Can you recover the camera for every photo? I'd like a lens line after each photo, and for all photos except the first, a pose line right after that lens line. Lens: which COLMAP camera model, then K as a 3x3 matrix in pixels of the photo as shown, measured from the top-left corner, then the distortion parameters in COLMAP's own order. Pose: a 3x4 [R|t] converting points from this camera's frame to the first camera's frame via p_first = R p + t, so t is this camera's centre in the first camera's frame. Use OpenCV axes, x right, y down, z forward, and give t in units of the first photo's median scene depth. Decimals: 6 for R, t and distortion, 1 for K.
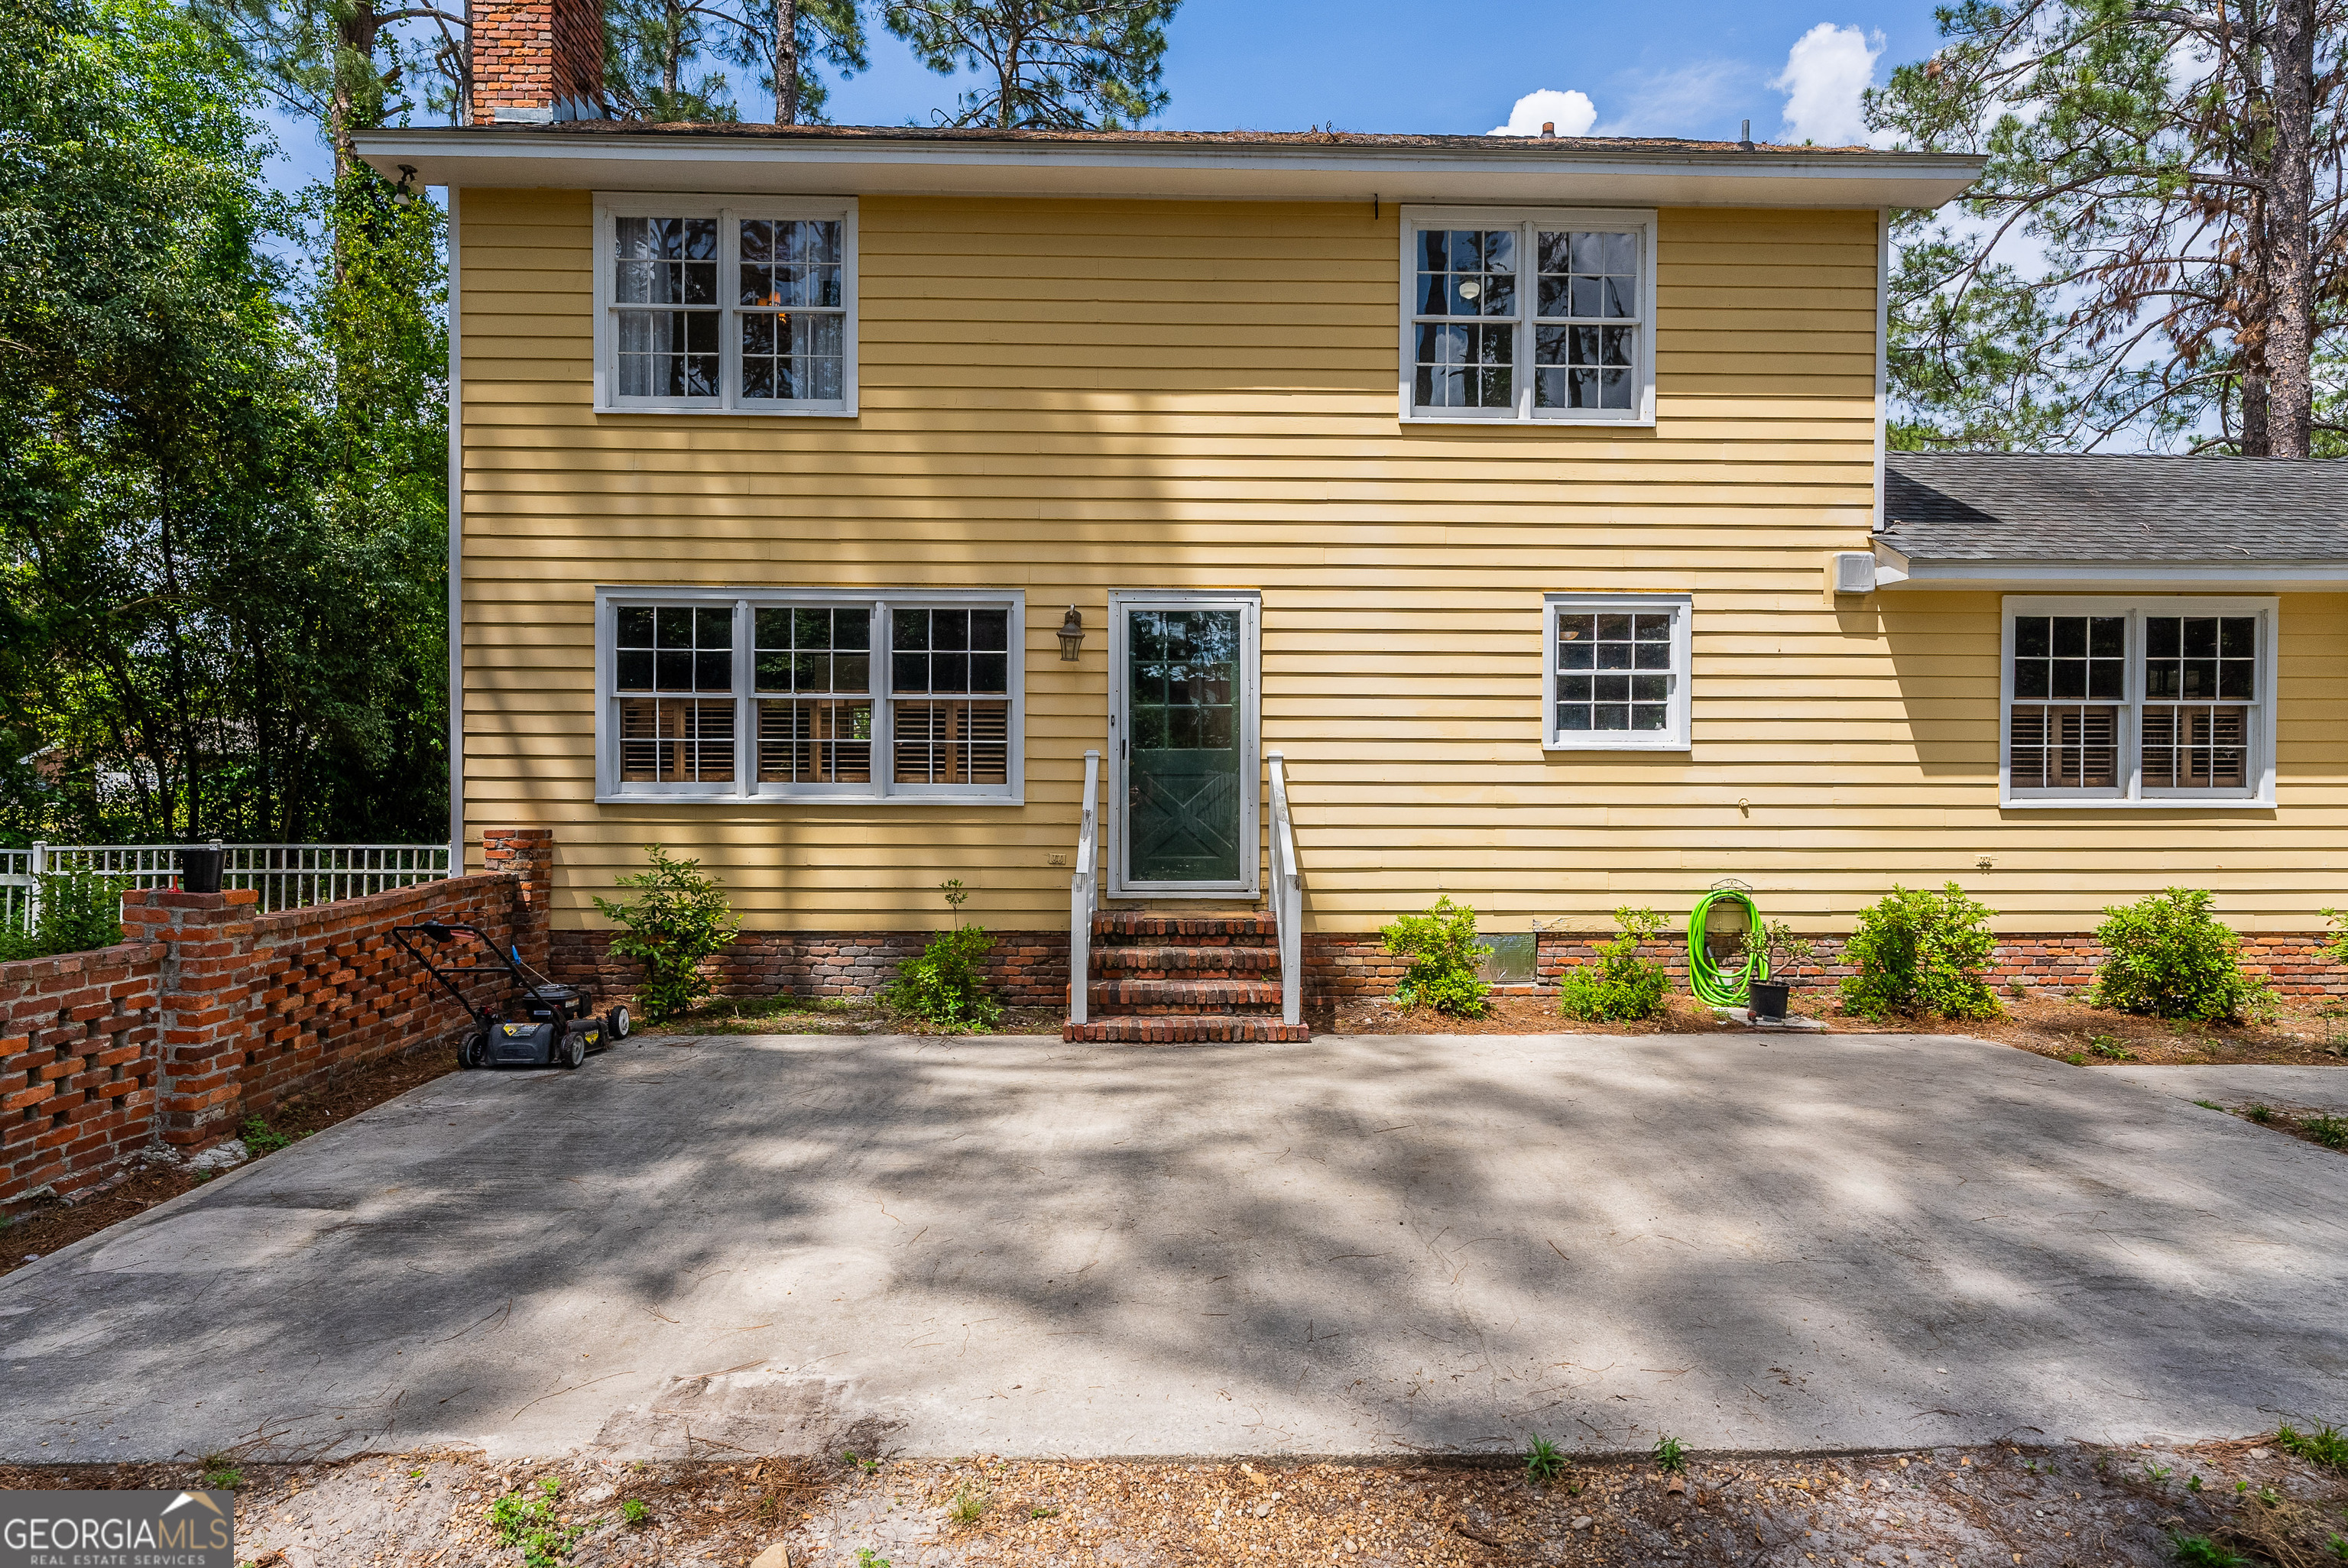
lens RADIAL K [[1281.0, 0, 1176.5], [0, 1281.0, 789.2], [0, 0, 1]] dist [-0.002618, 0.000261]
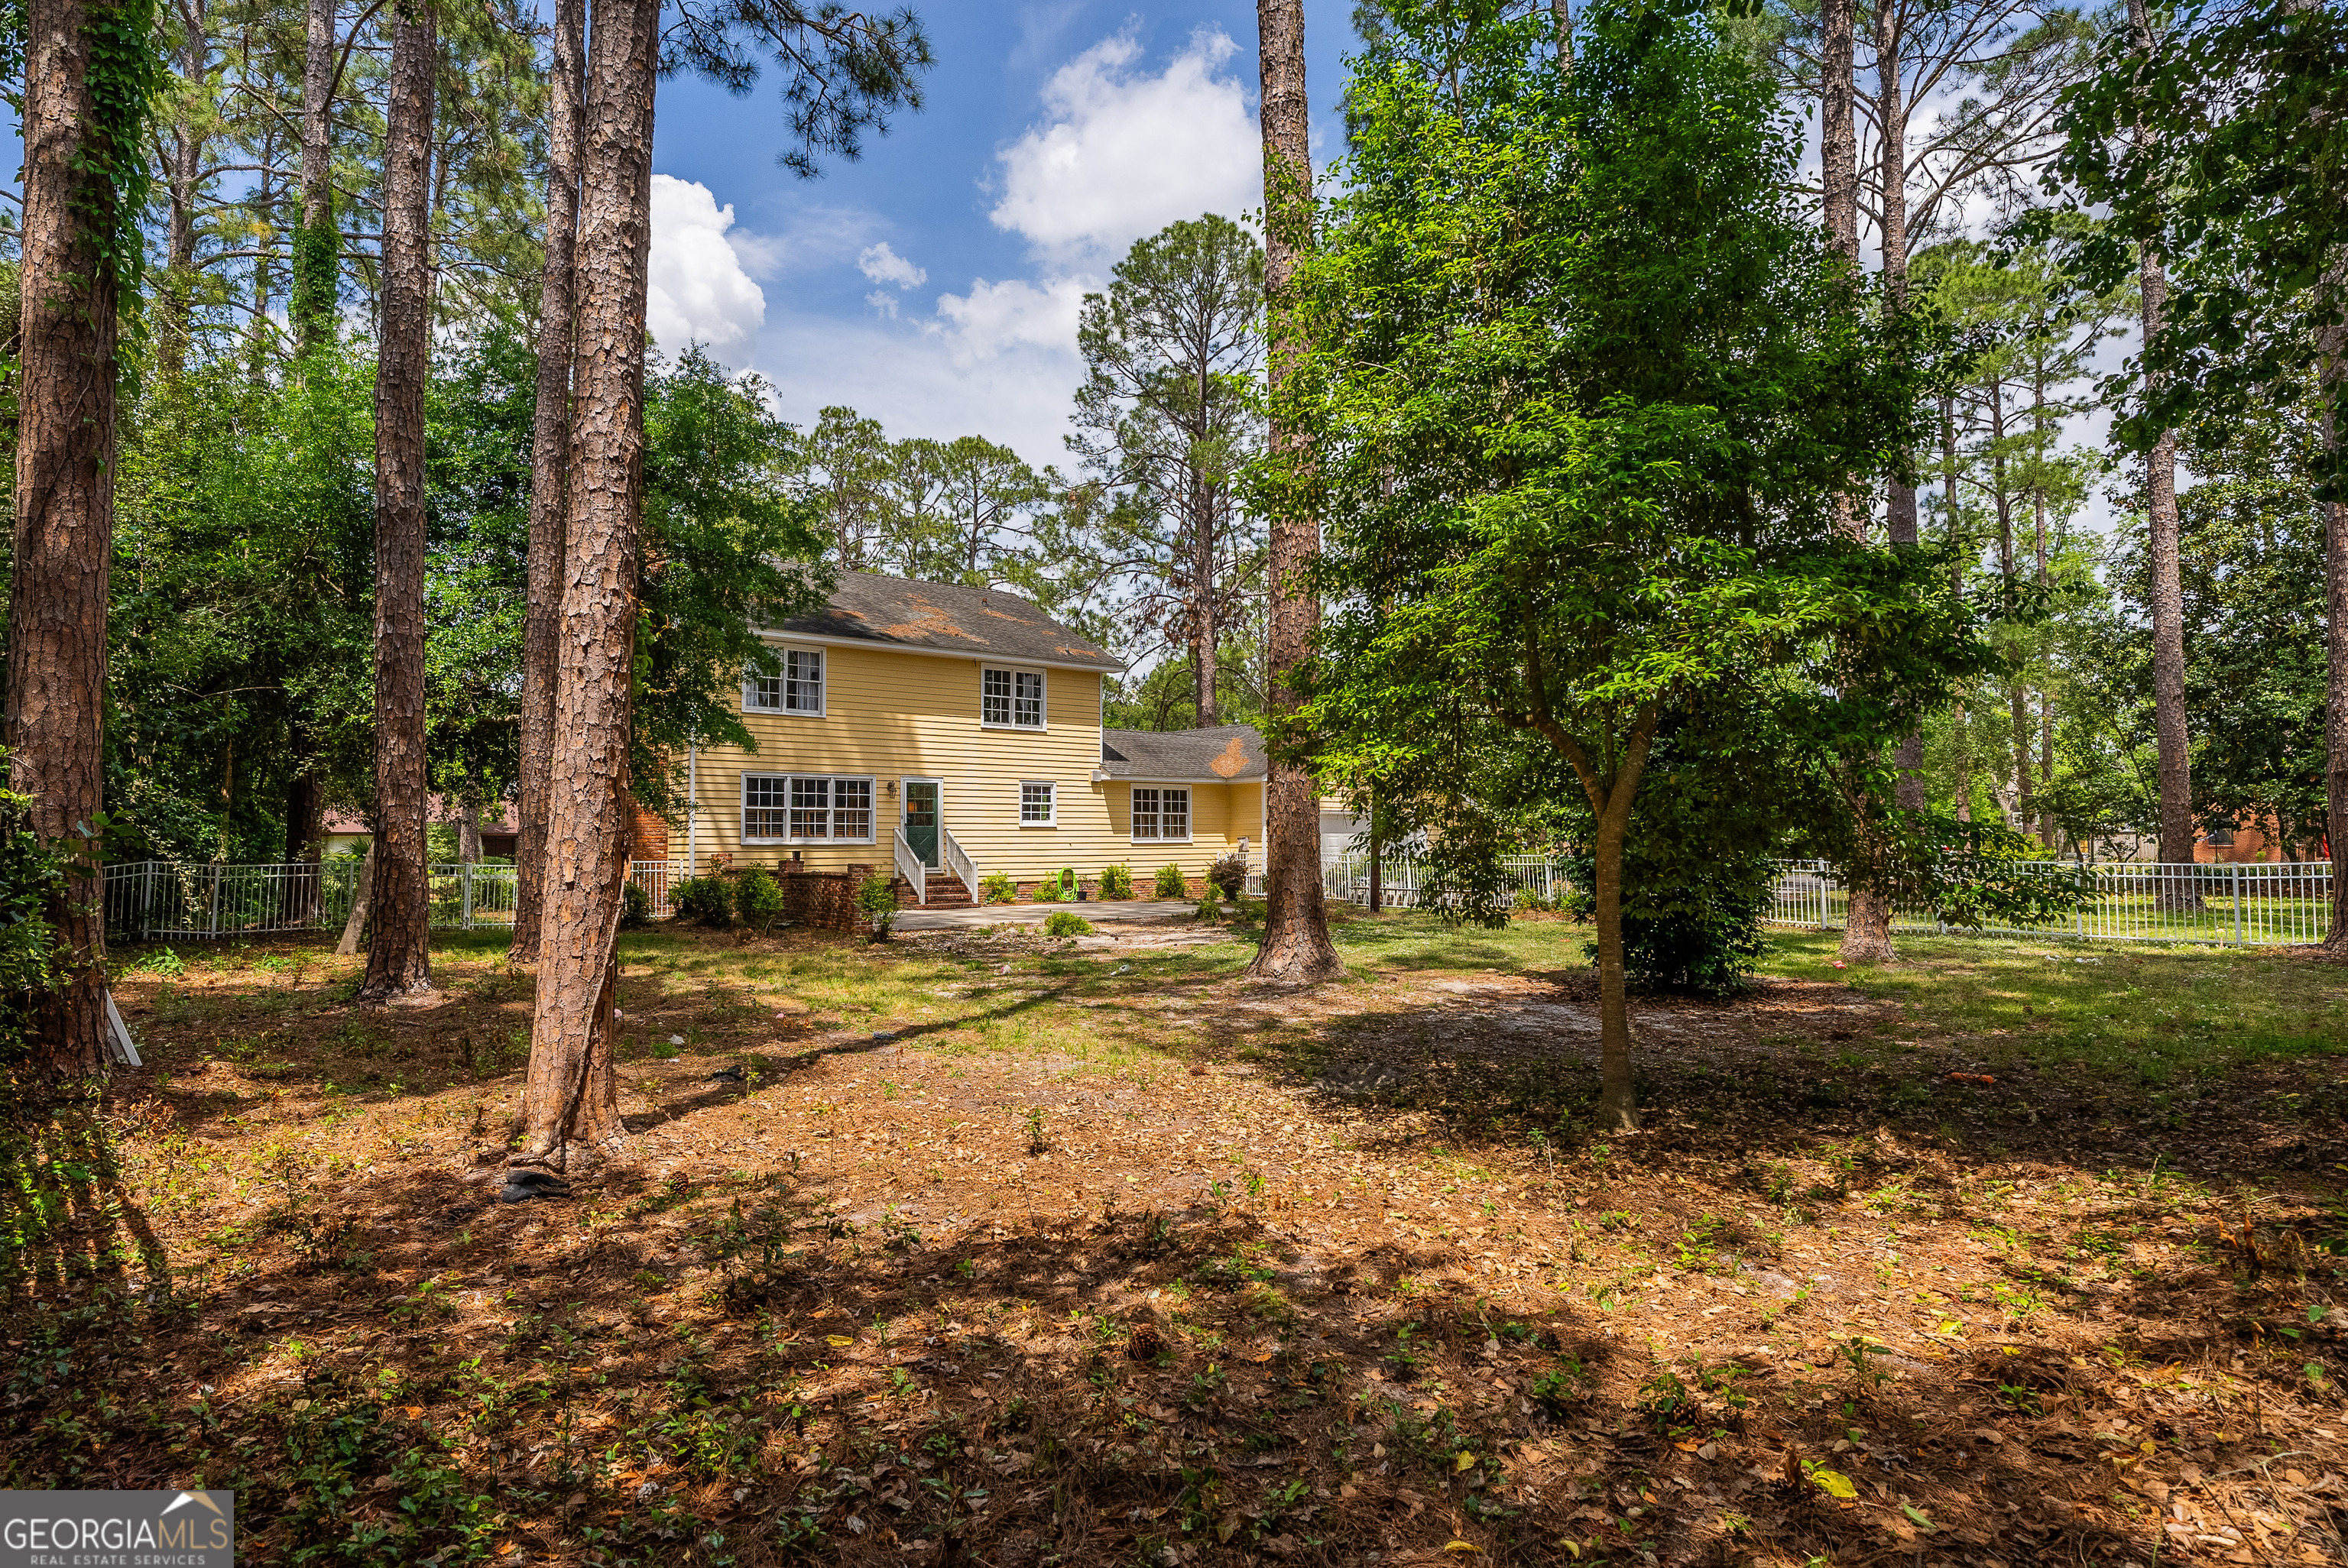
lens RADIAL K [[1281.0, 0, 1174.6], [0, 1281.0, 792.7], [0, 0, 1]] dist [-0.002618, 0.000261]
pose [[0.788756, 0.015872, 0.614502, -1.446112], [0.025909, 0.997920, -0.059032, 0.088908], [-0.614161, 0.062483, 0.786704, -1.874346]]
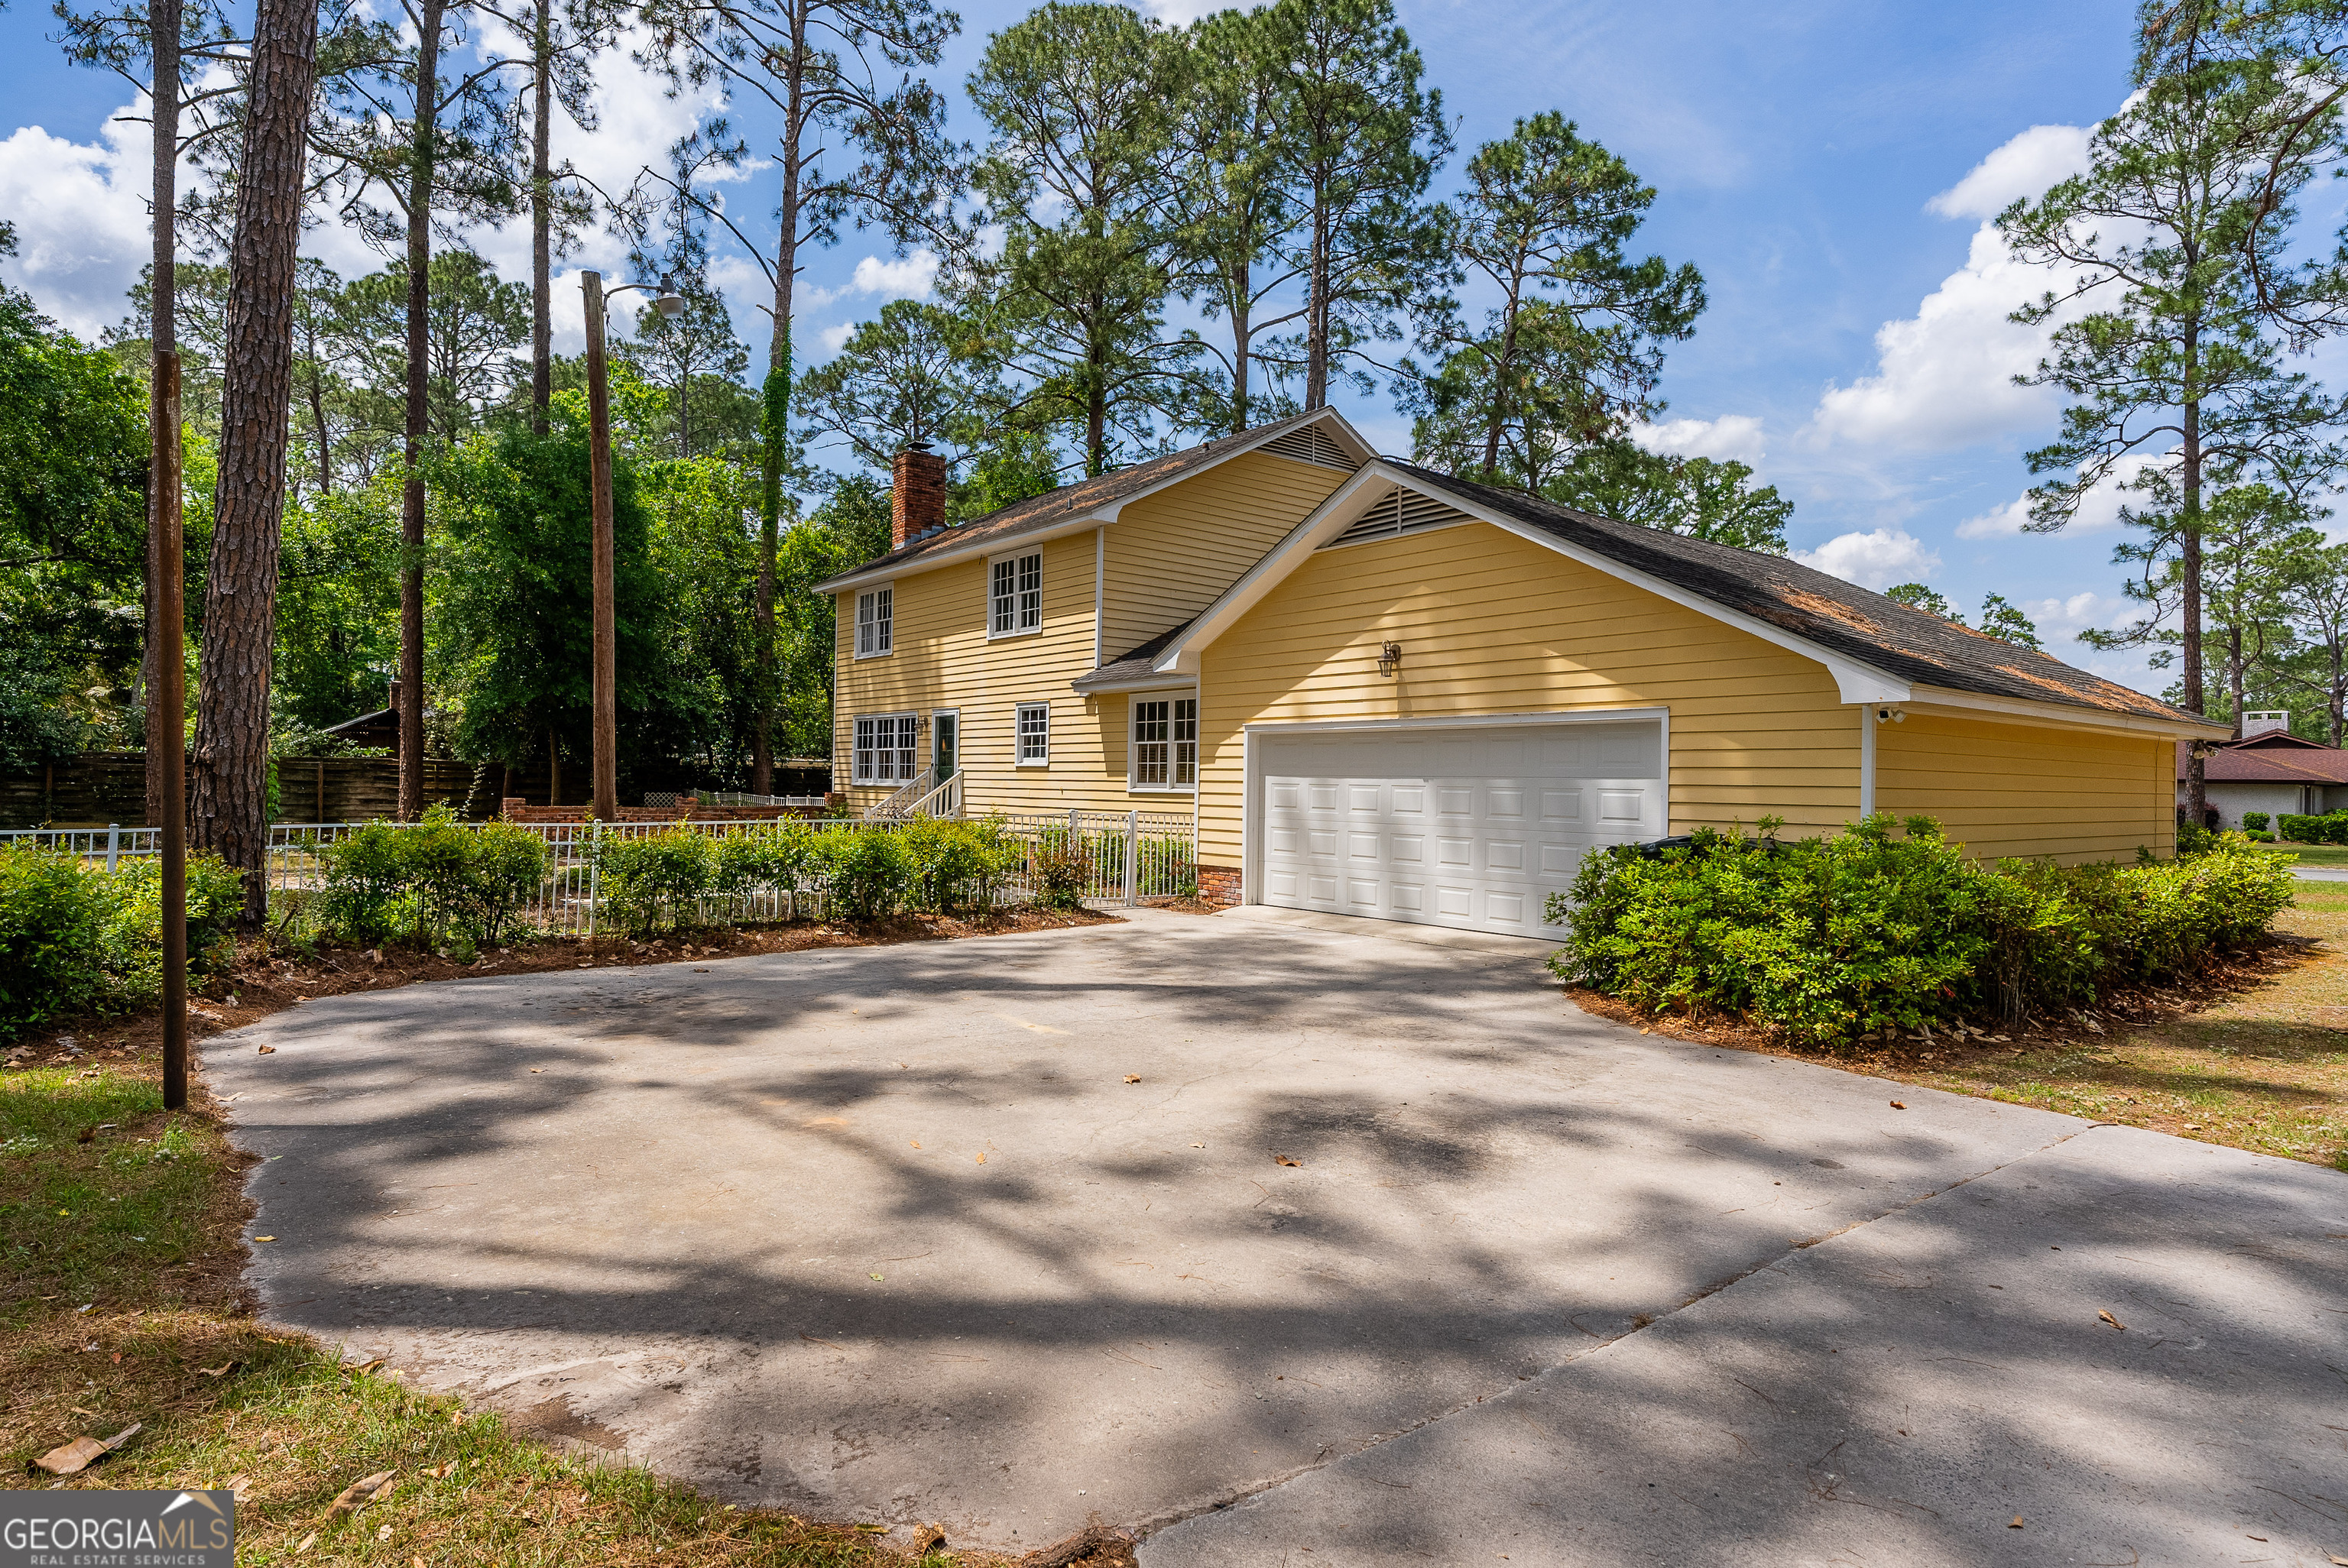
lens RADIAL K [[1281.0, 0, 1158.3], [0, 1281.0, 780.5], [0, 0, 1]] dist [-0.002618, 0.000261]
pose [[0.600693, 0.004122, -0.799469, 2.440808], [-0.031644, 0.999326, -0.018623, 0.034887], [0.798853, 0.036485, 0.600418, -0.266117]]
